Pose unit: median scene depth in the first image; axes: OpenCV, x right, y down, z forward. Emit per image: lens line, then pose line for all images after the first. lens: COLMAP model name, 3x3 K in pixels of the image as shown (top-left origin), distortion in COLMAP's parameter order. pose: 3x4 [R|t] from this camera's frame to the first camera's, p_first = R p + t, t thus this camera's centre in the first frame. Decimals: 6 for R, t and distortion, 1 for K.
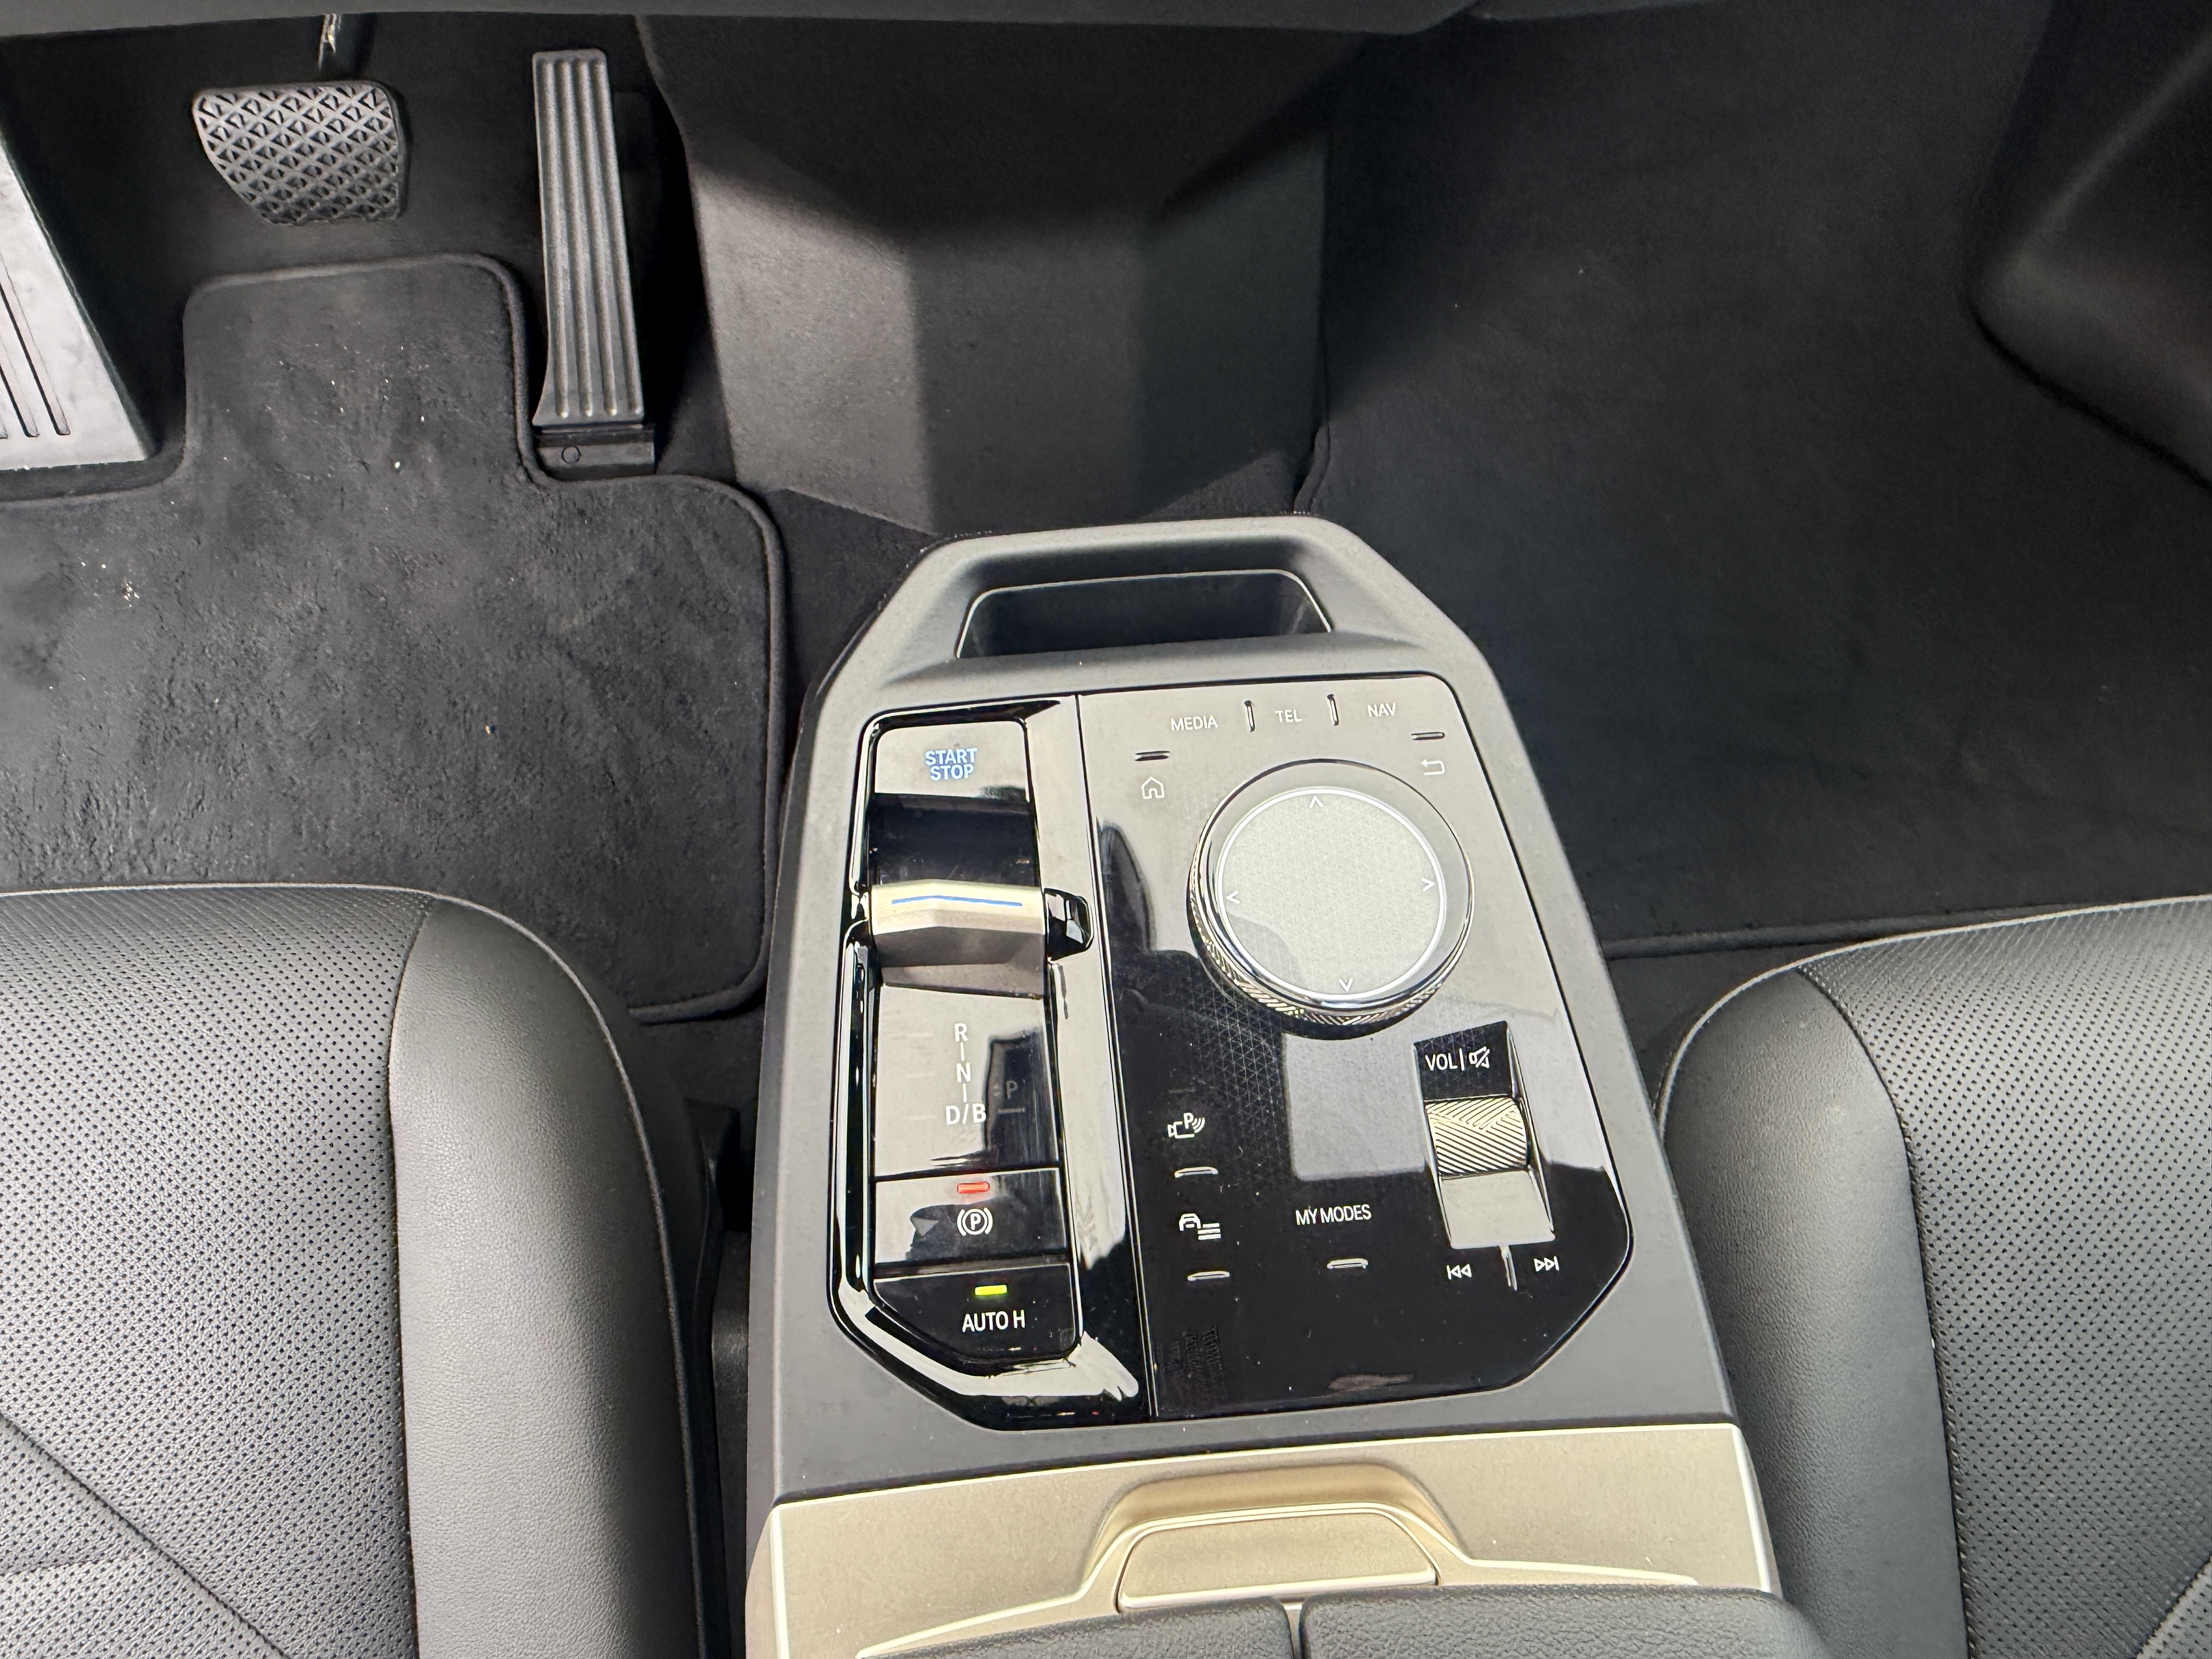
lens RADIAL K [[1493.6, 0, 1033.5], [0, 1493.6, 829.0], [0, 0, 1]] dist [-0.004062, 0.000381]
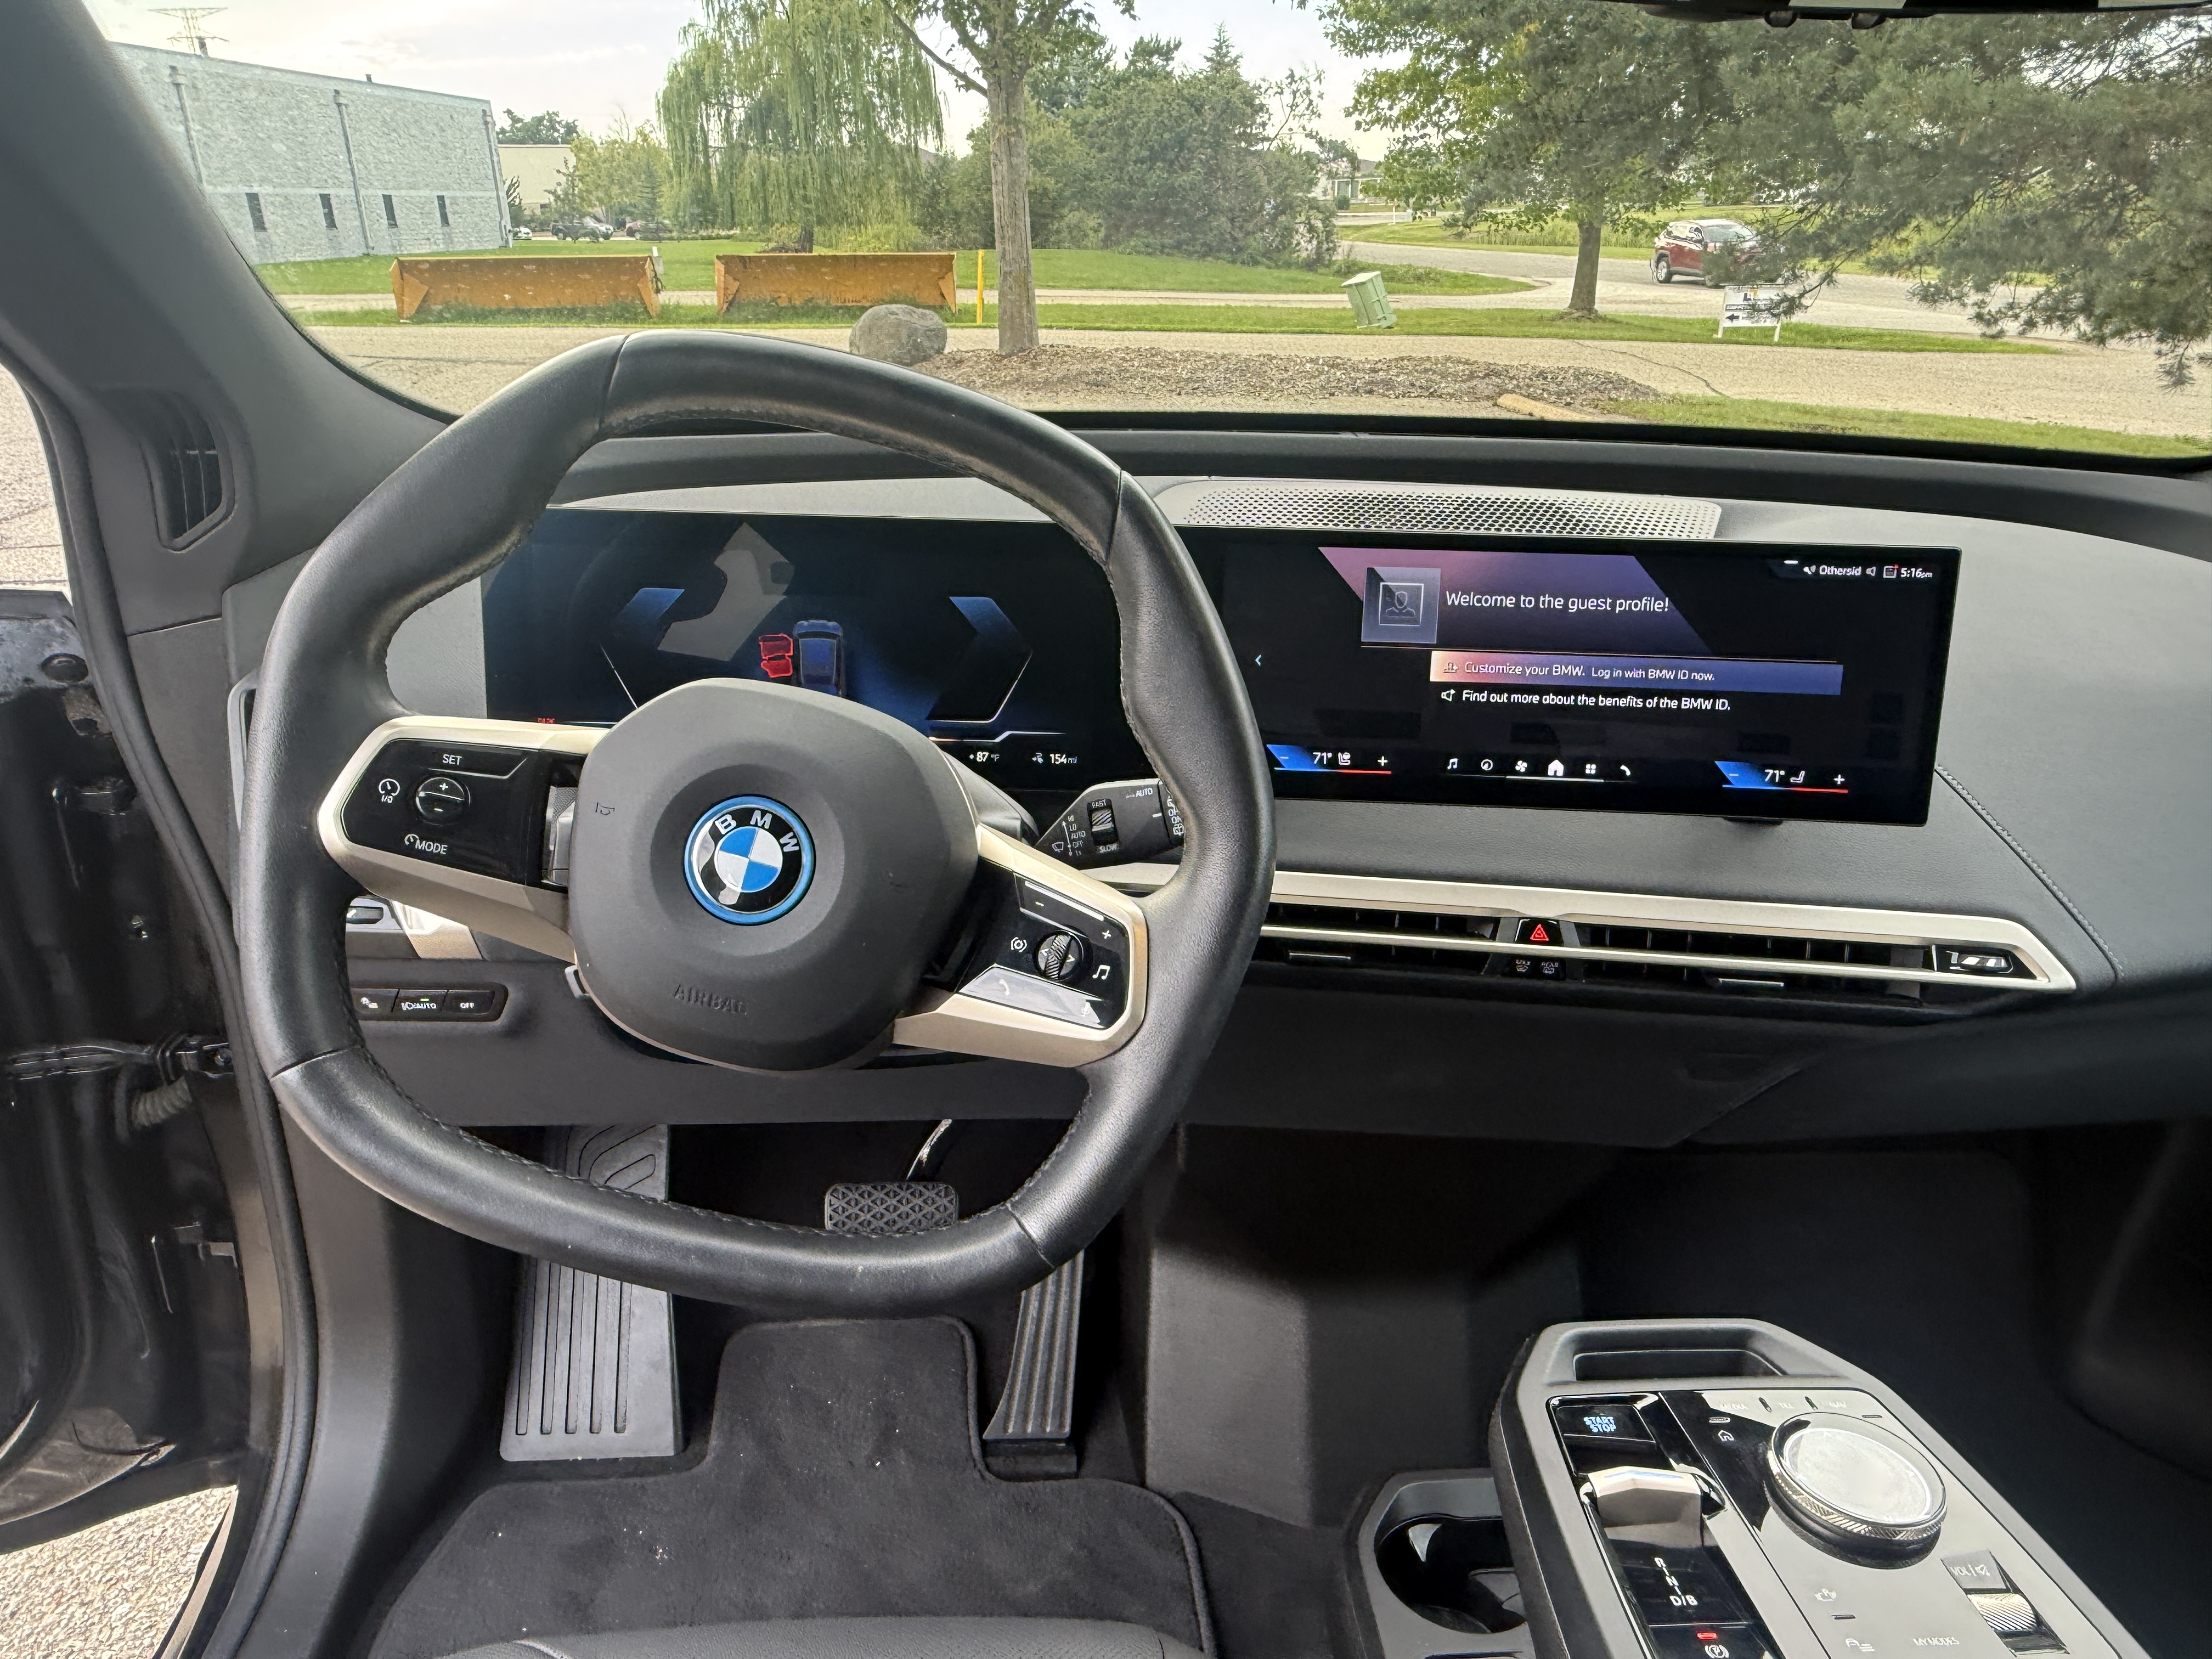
lens RADIAL K [[1475.2, 0, 1106.0], [0, 1475.2, 829.5], [0, 0, 1]] dist [-0.004323, -0.001490]
pose [[0.999509, 0.031253, 0.002237, -0.252416], [-0.020119, 0.694903, -0.718822, 0.275414], [-0.024020, 0.718424, 0.695191, -0.258260]]
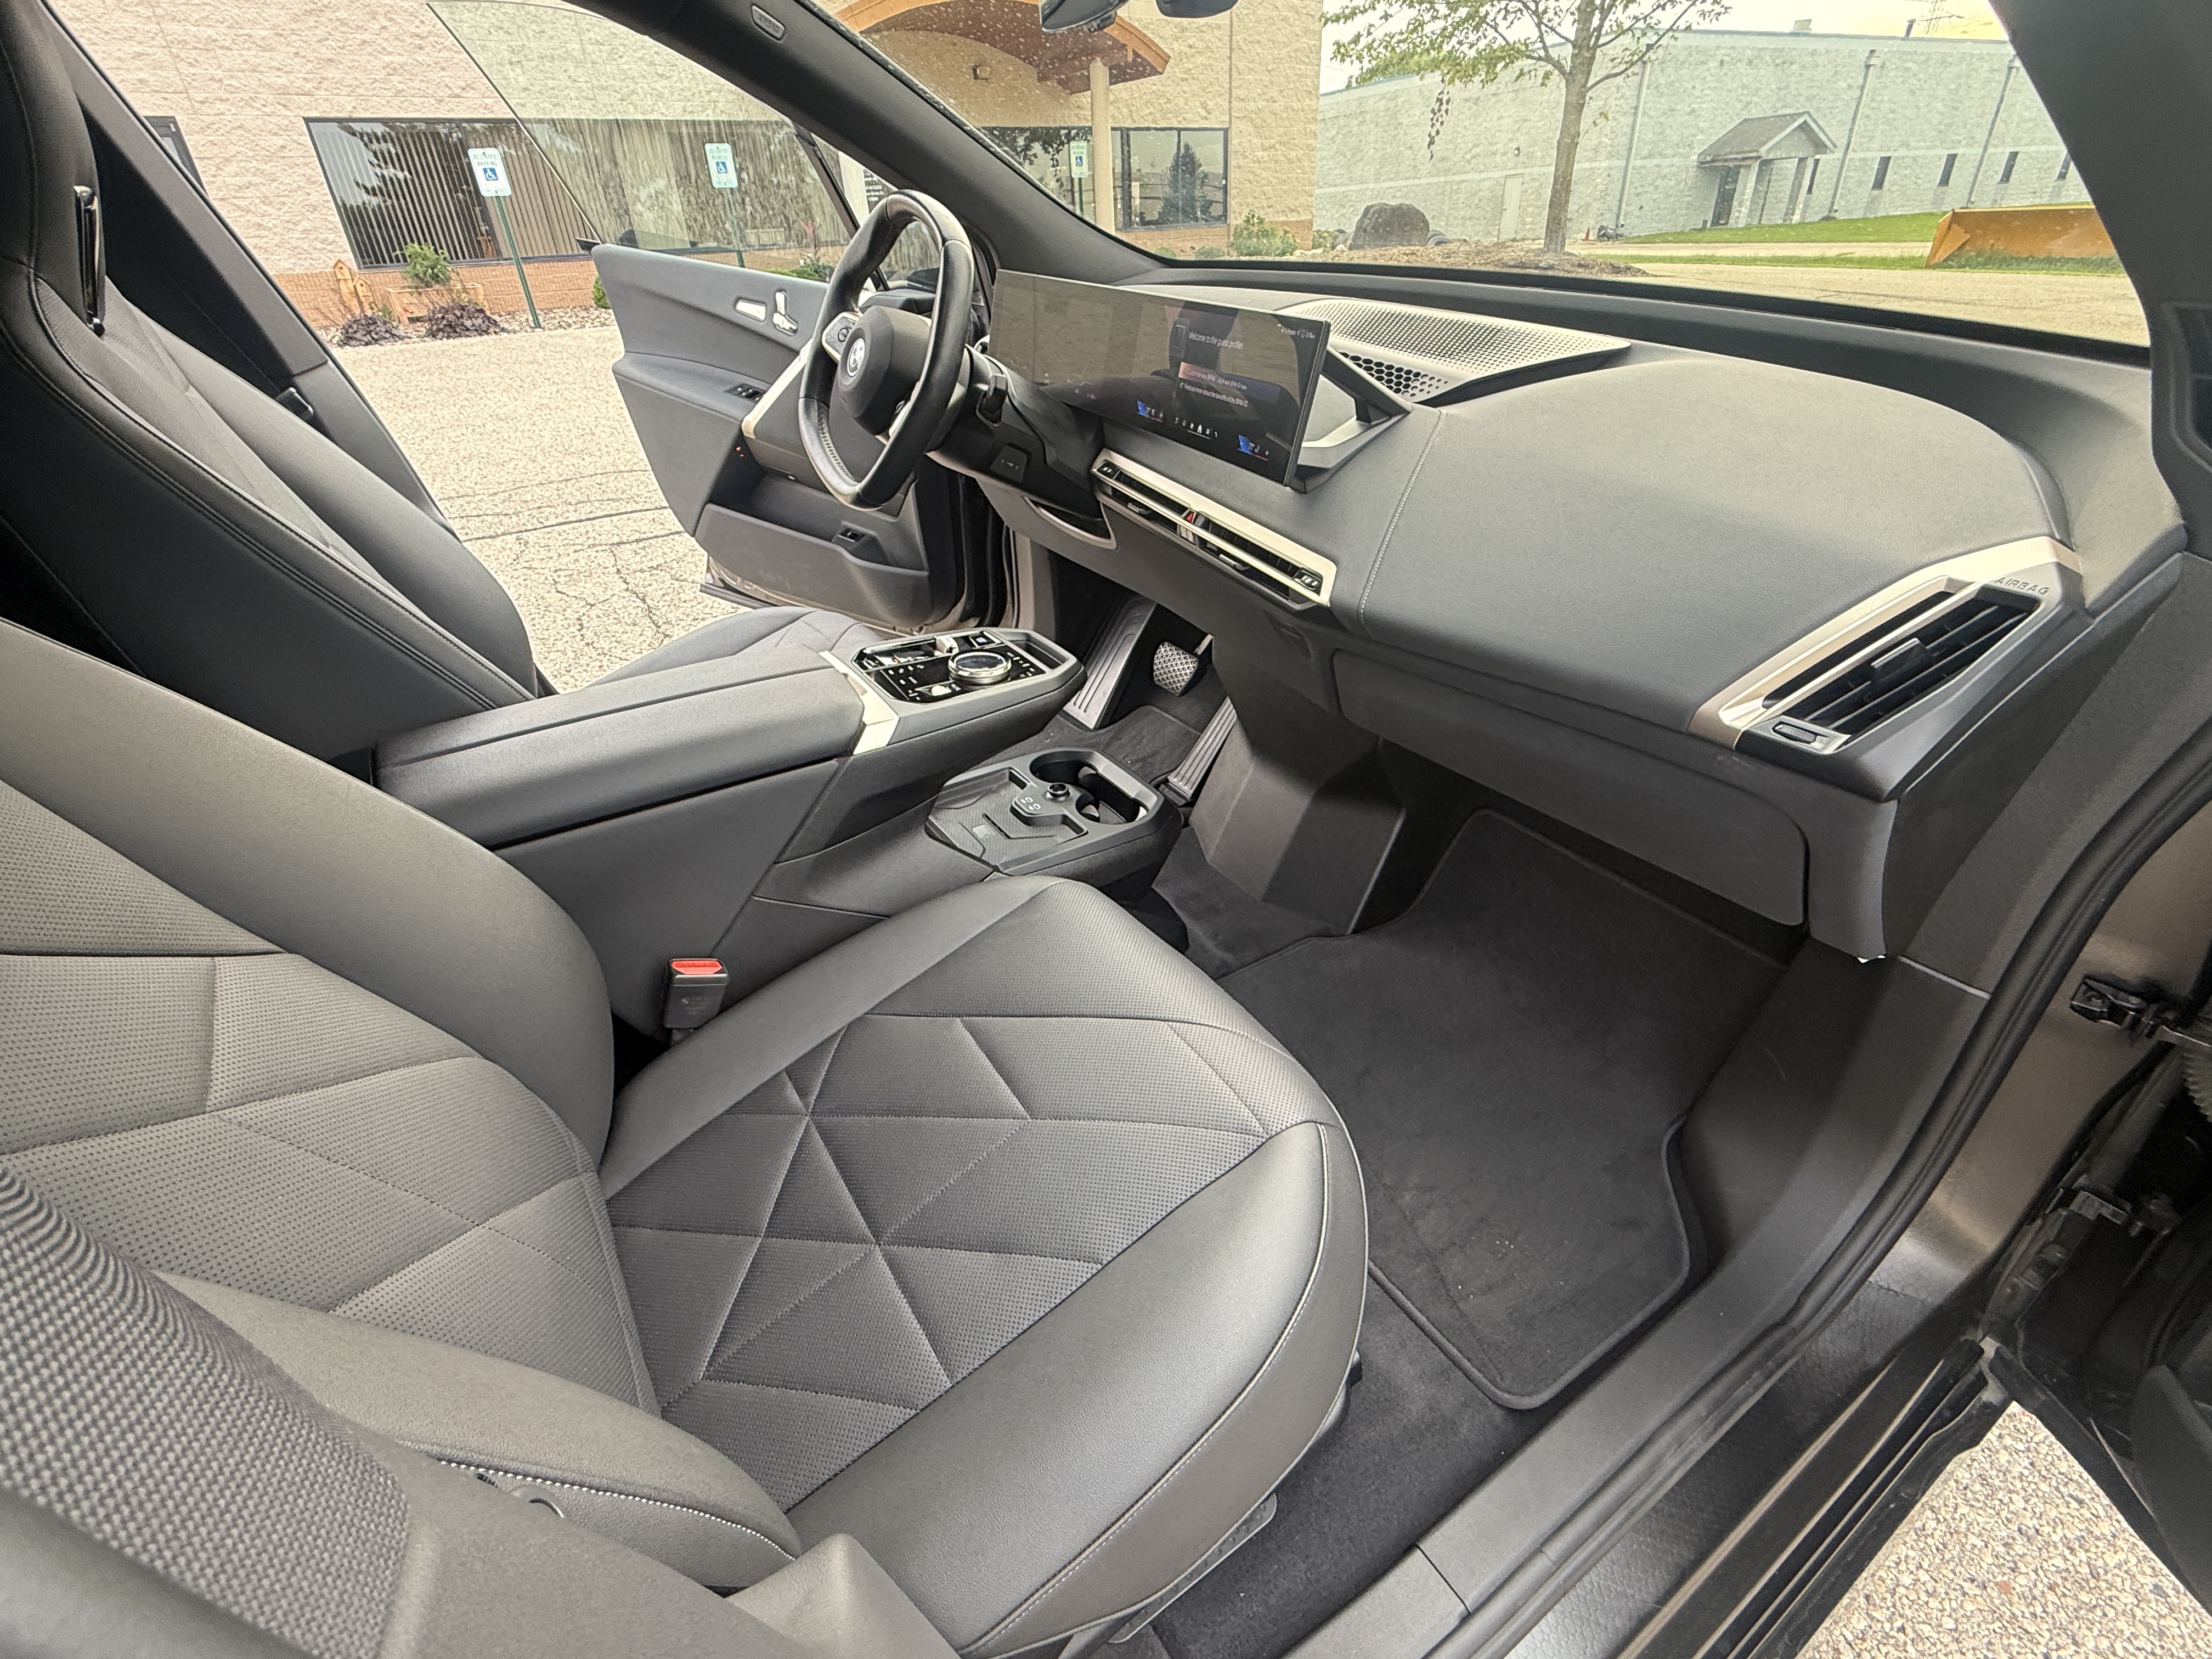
lens RADIAL K [[1004.6, 0, 1106.0], [0, 1004.6, 829.5], [0, 0, 1]] dist [0.001547, -0.001331]
pose [[0.475831, 0.472117, -0.742085, 1.048641], [-0.810437, 0.563162, -0.161373, 0.178016], [0.341727, 0.678199, 0.650591, -0.183987]]
